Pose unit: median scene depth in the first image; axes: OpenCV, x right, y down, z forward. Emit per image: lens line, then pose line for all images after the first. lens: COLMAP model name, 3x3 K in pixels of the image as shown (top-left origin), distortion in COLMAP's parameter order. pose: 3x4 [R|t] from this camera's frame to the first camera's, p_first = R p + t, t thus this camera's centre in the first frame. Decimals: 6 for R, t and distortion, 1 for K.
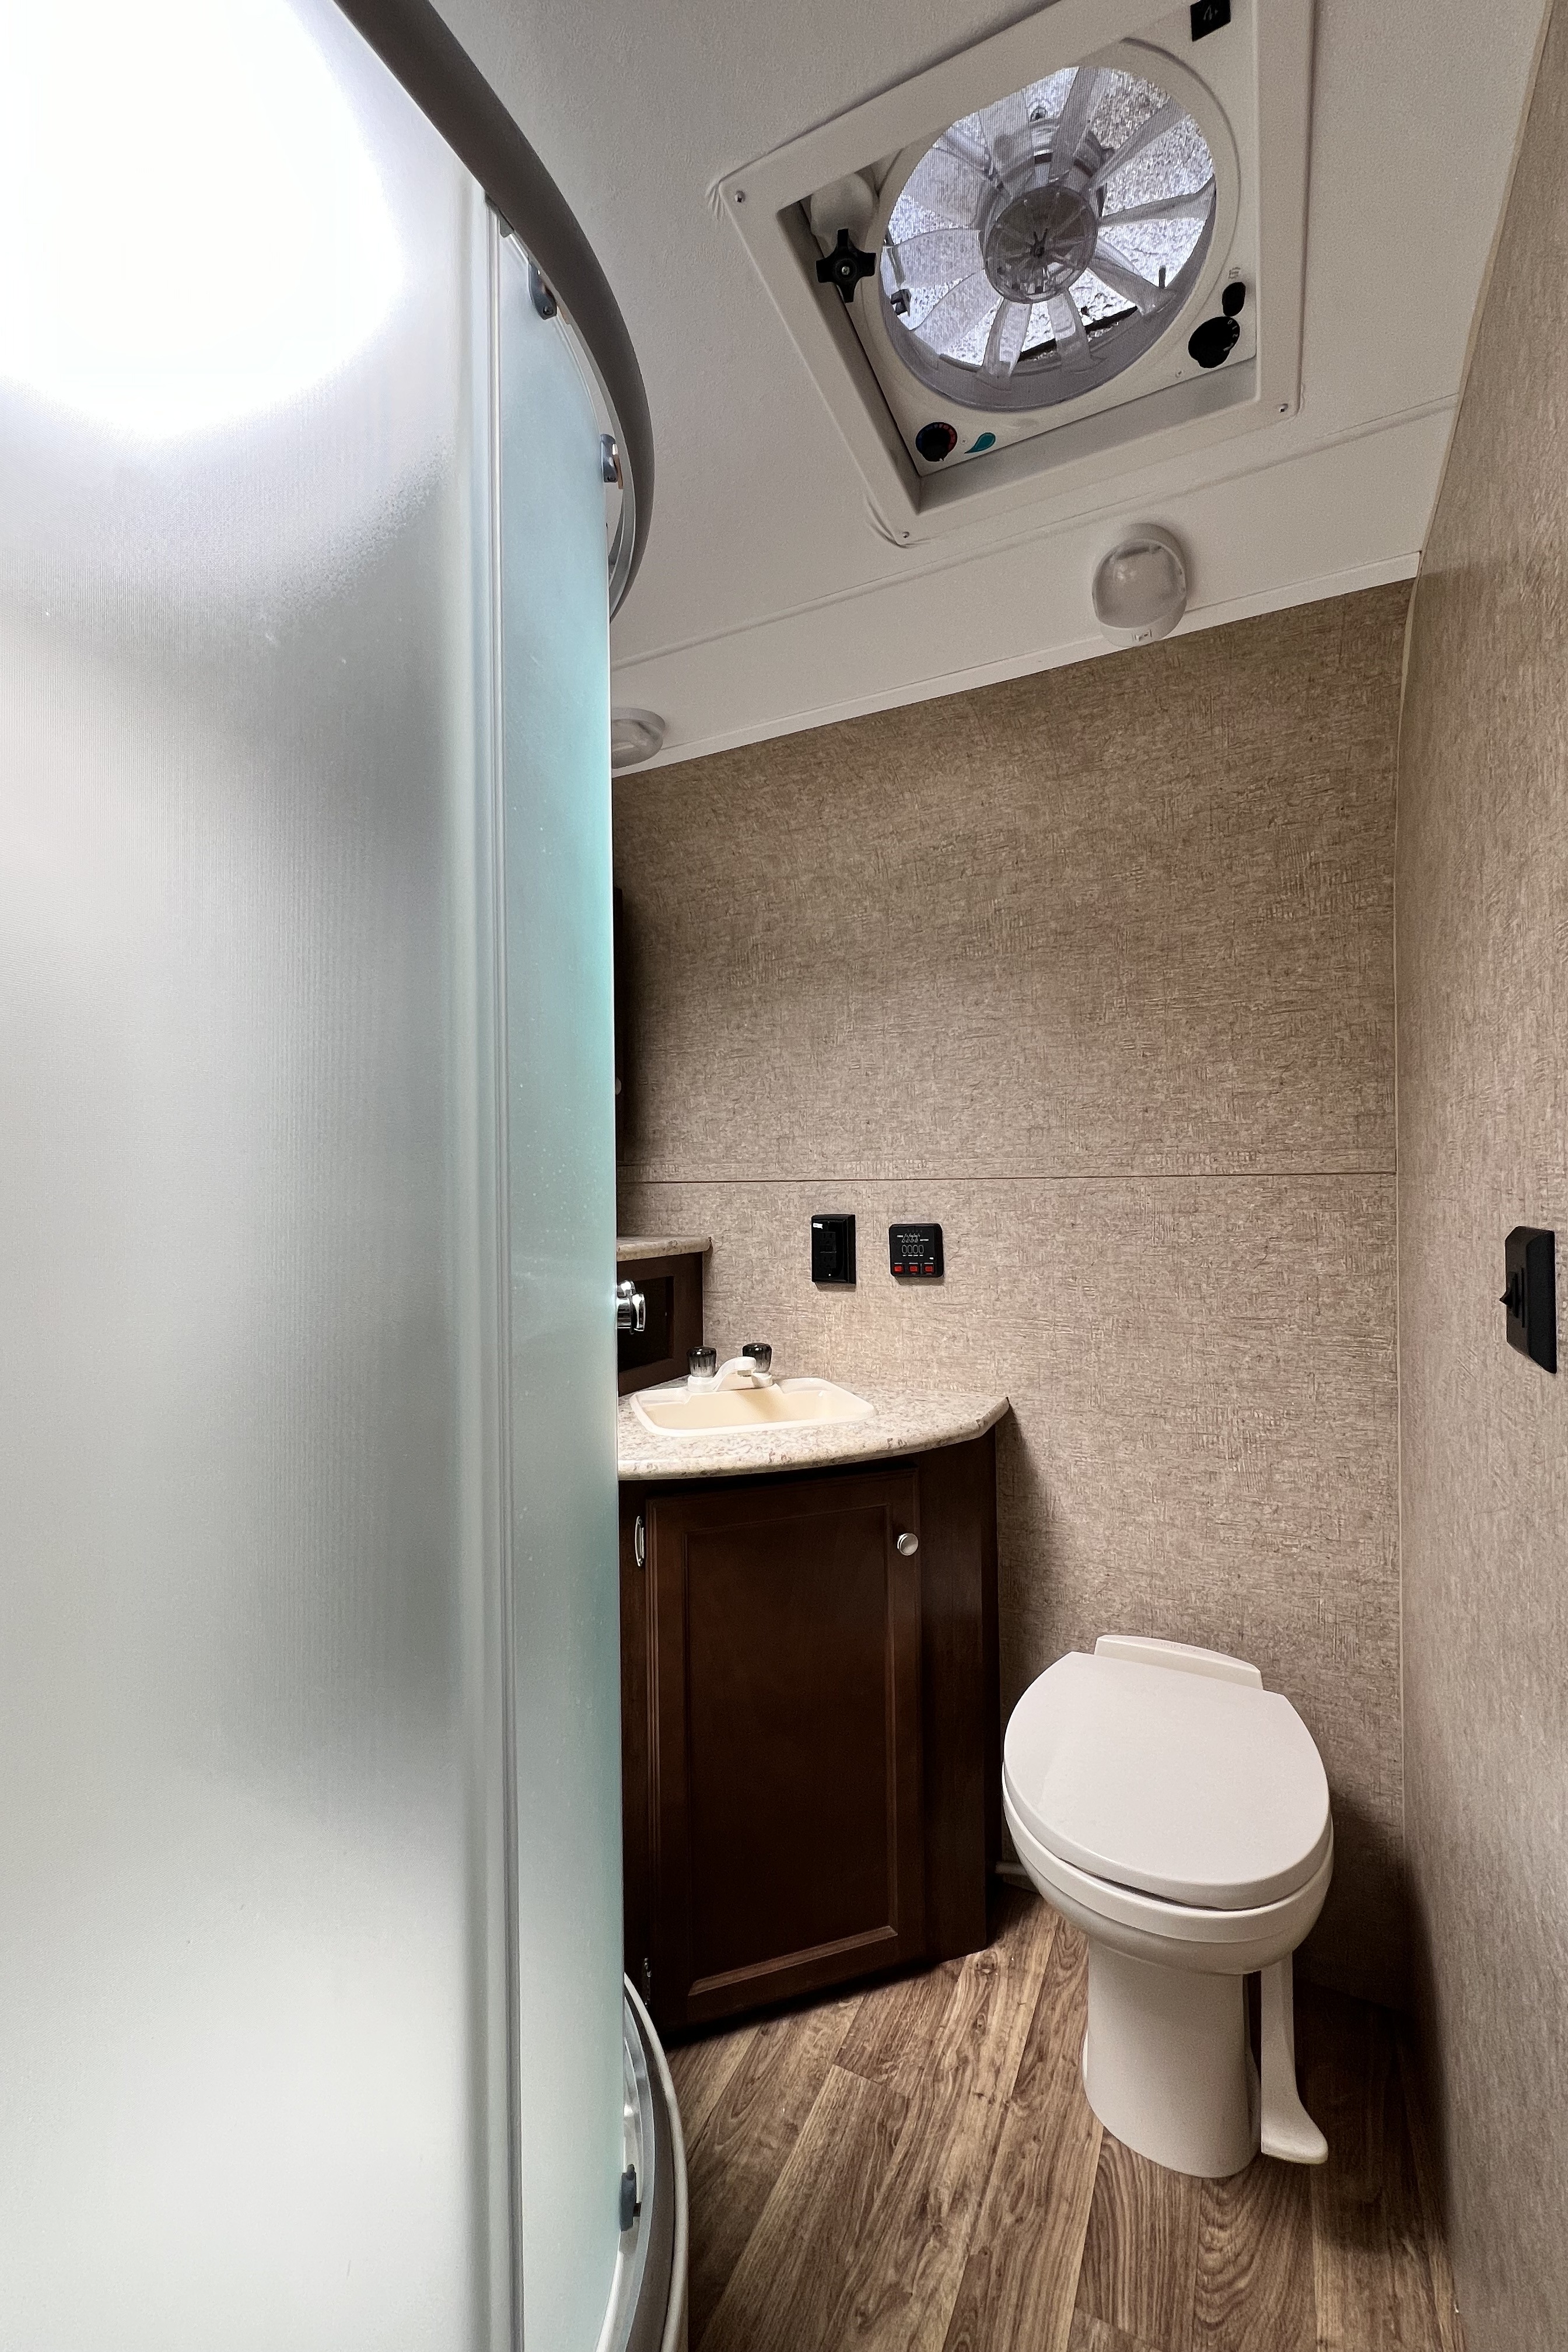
lens RADIAL K [[934.1, 0, 794.6], [0, 934.1, 1167.1], [0, 0, 1]] dist [-0.000729, -0.000204]
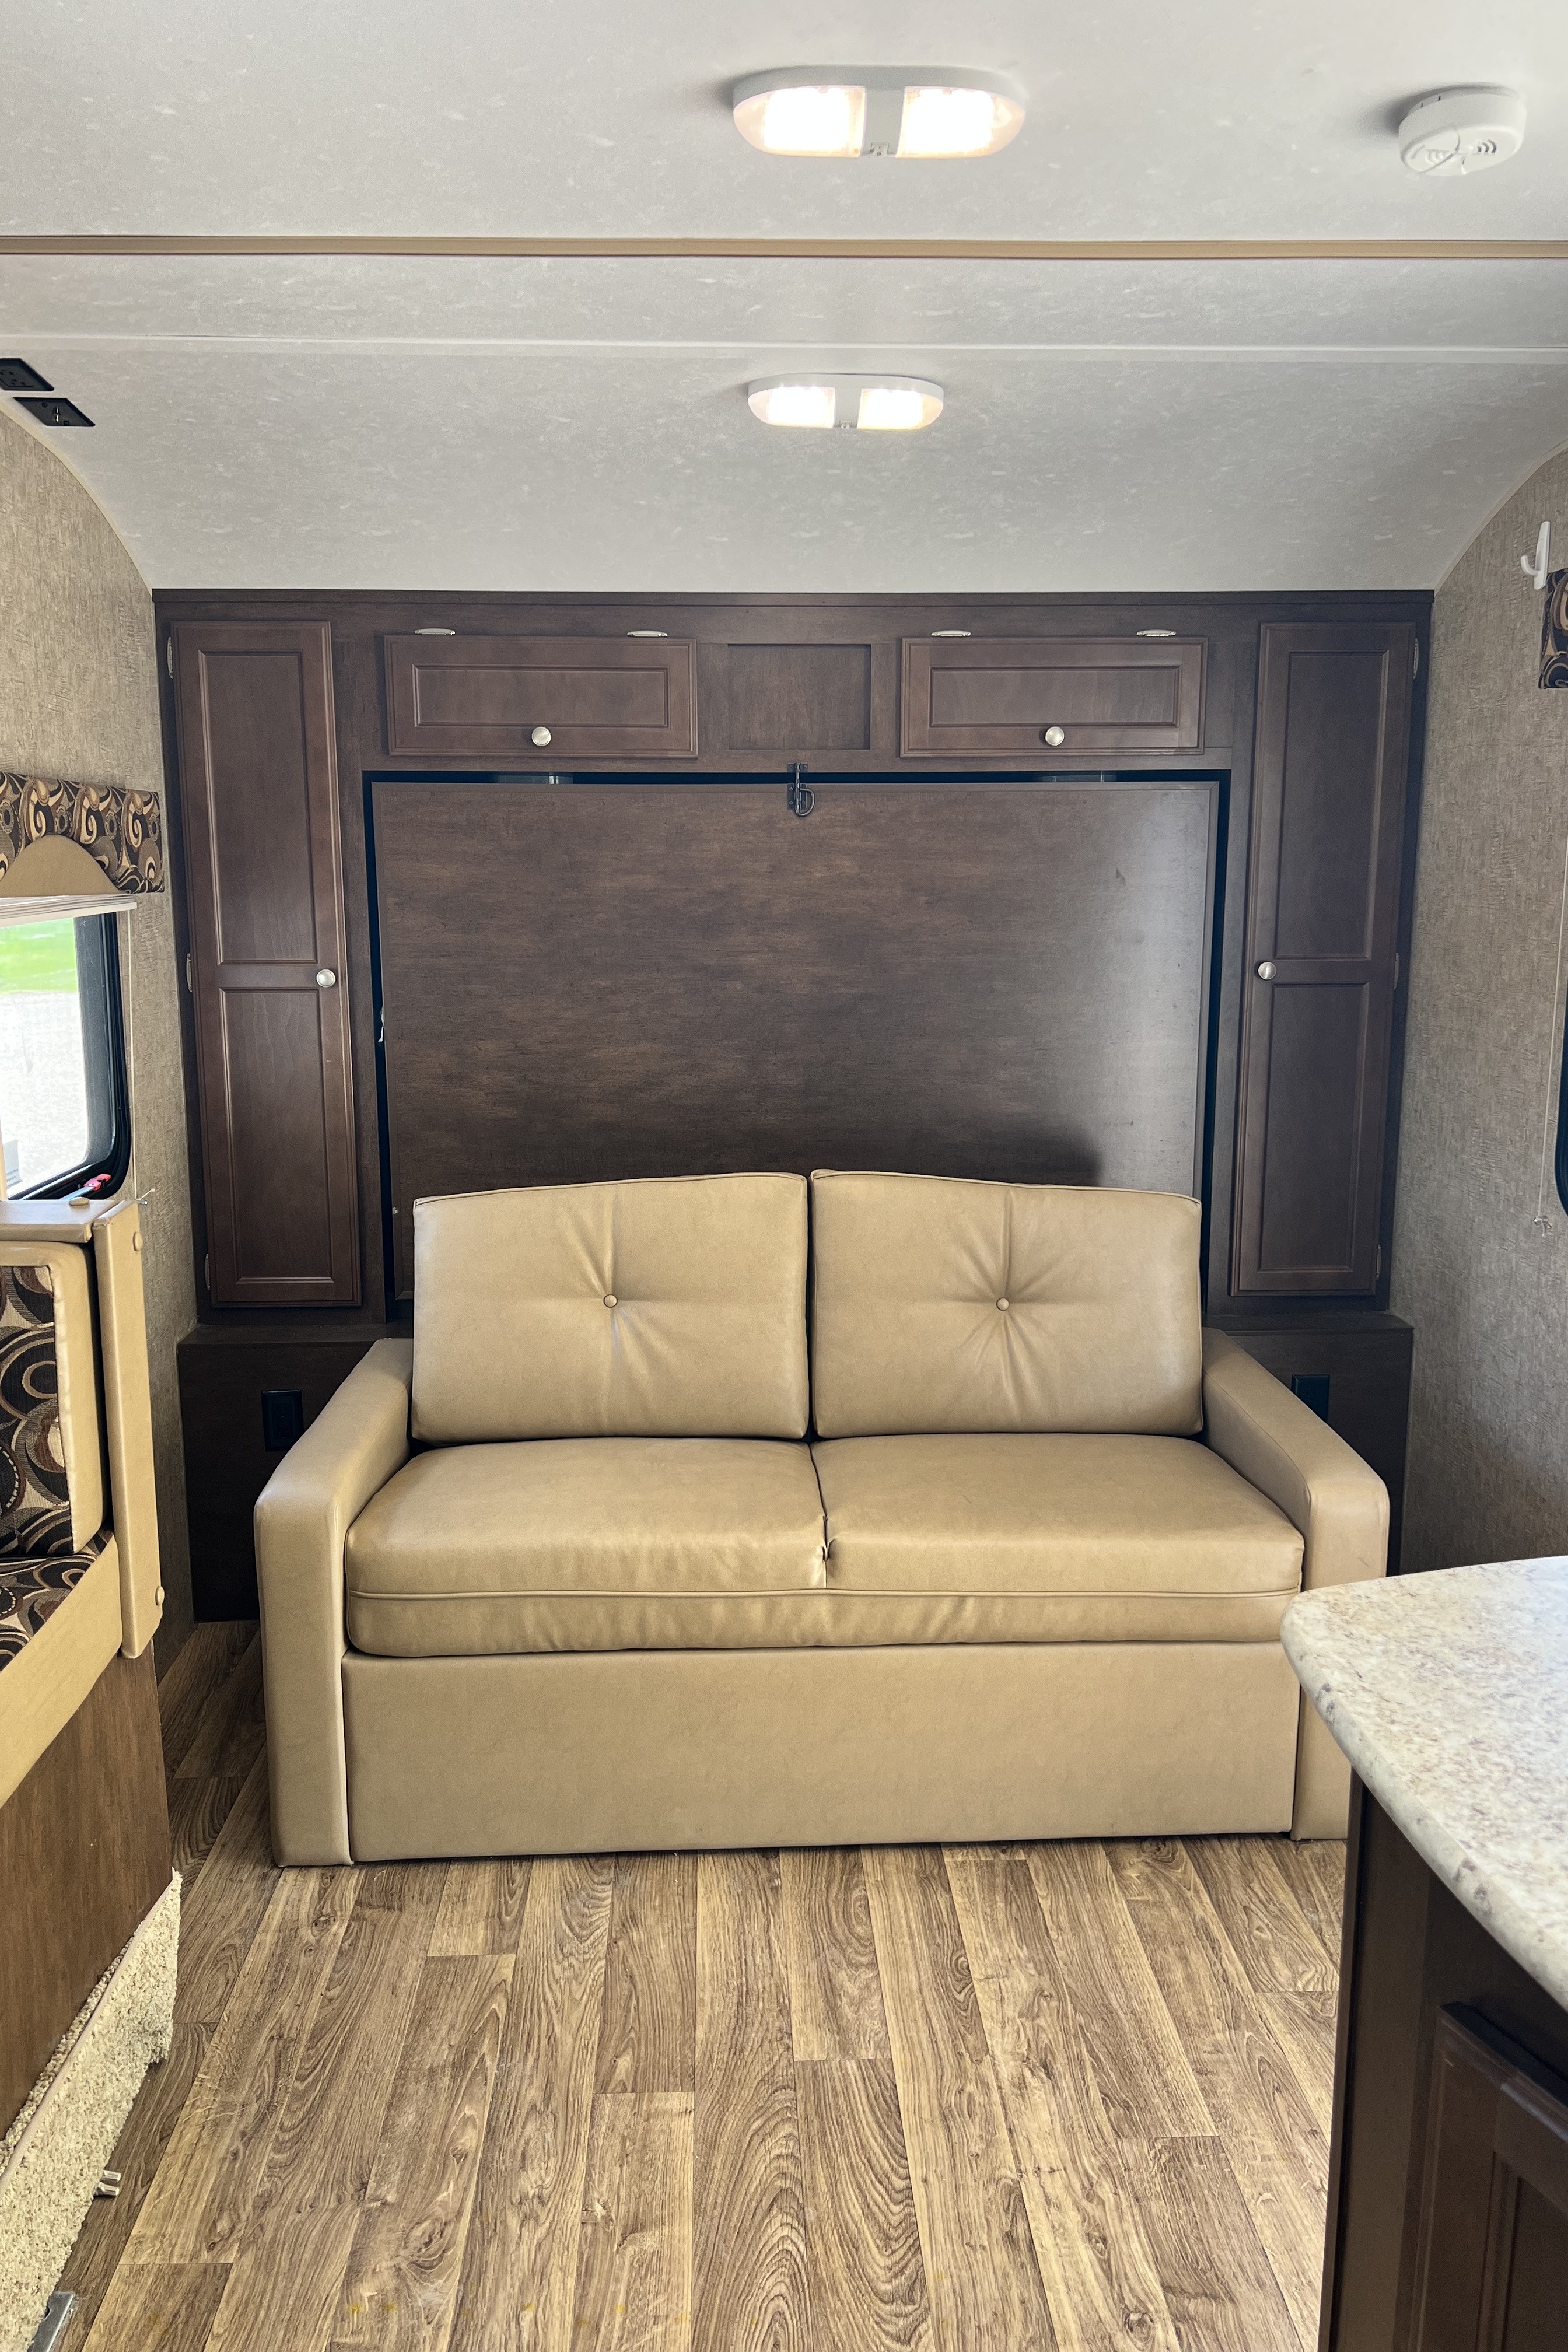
lens RADIAL K [[1735.3, 0, 777.5], [0, 1735.3, 1169.3], [0, 0, 1]] dist [0.024996, -0.023983]
pose [[-0.879141, 0.090253, -0.467937, 1.133259], [0.015566, 0.986817, 0.161087, -0.121824], [0.476307, 0.134334, -0.868957, 2.275435]]
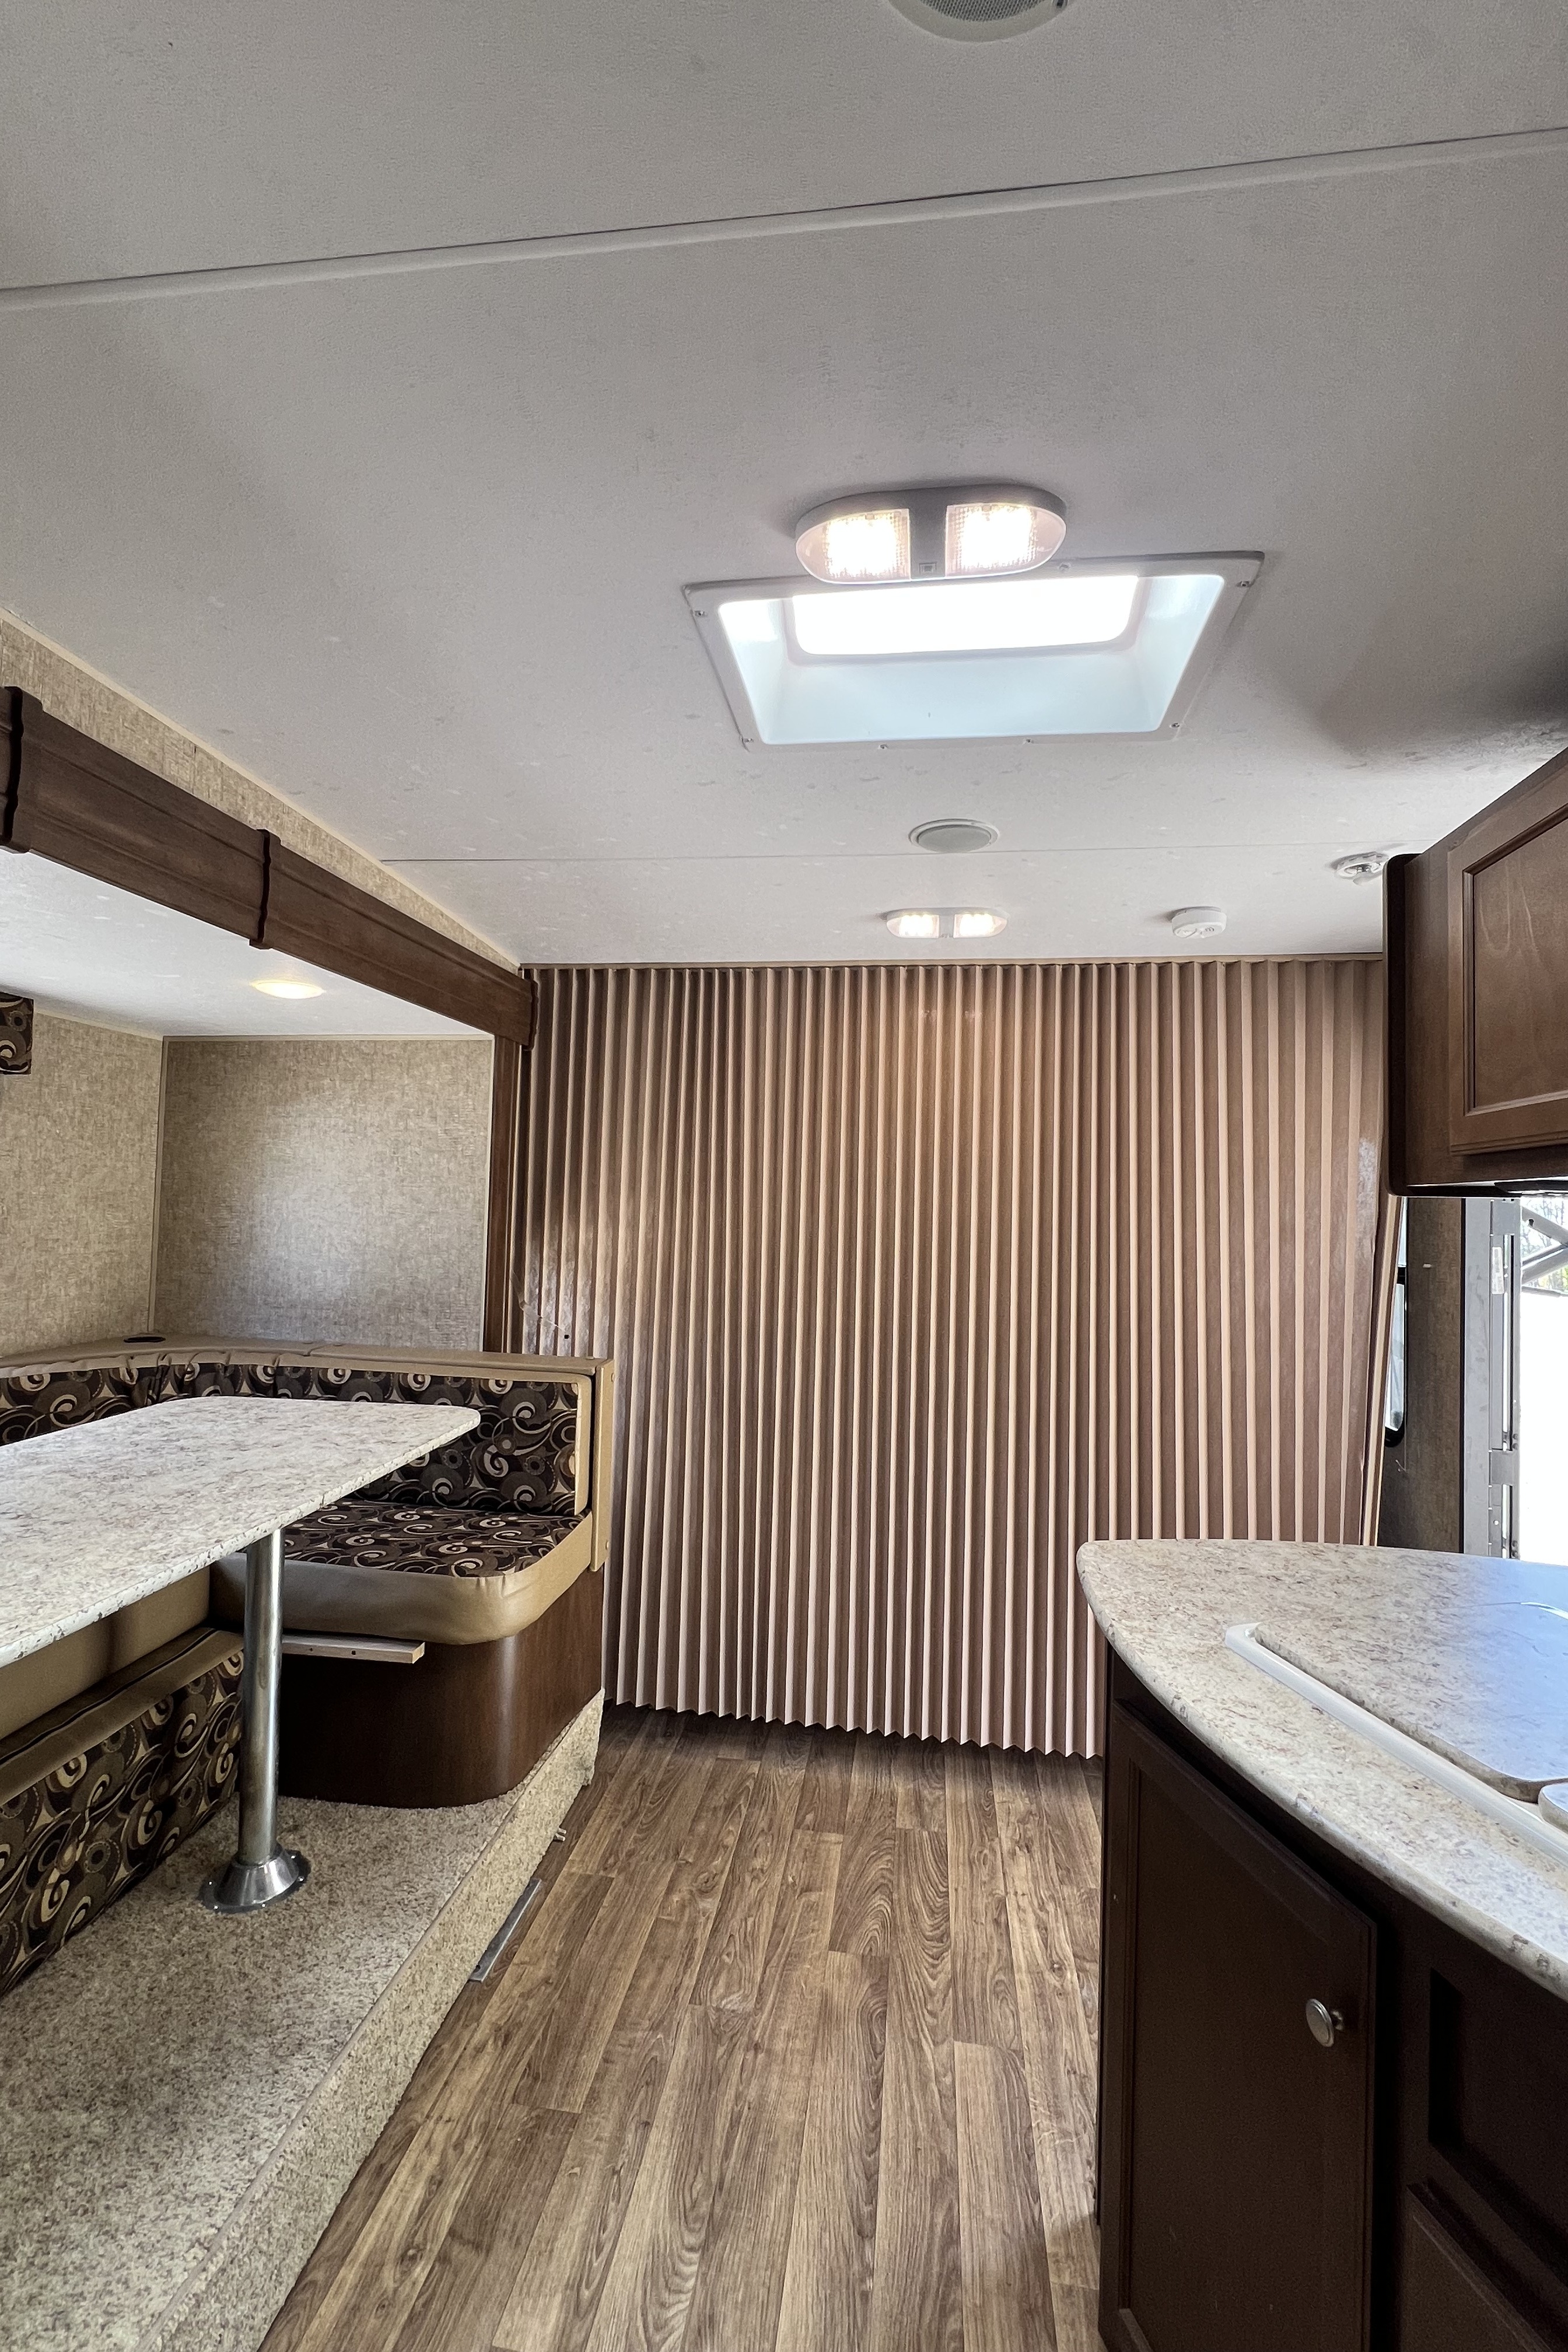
lens RADIAL K [[1013.4, 0, 790.7], [0, 1013.4, 1178.0], [0, 0, 1]] dist [-0.002586, 0.000538]
pose [[-0.946715, -0.025096, -0.321095, 1.244660], [-0.013287, 0.999154, -0.038915, -0.144406], [0.321800, -0.032575, -0.946247, 2.743842]]
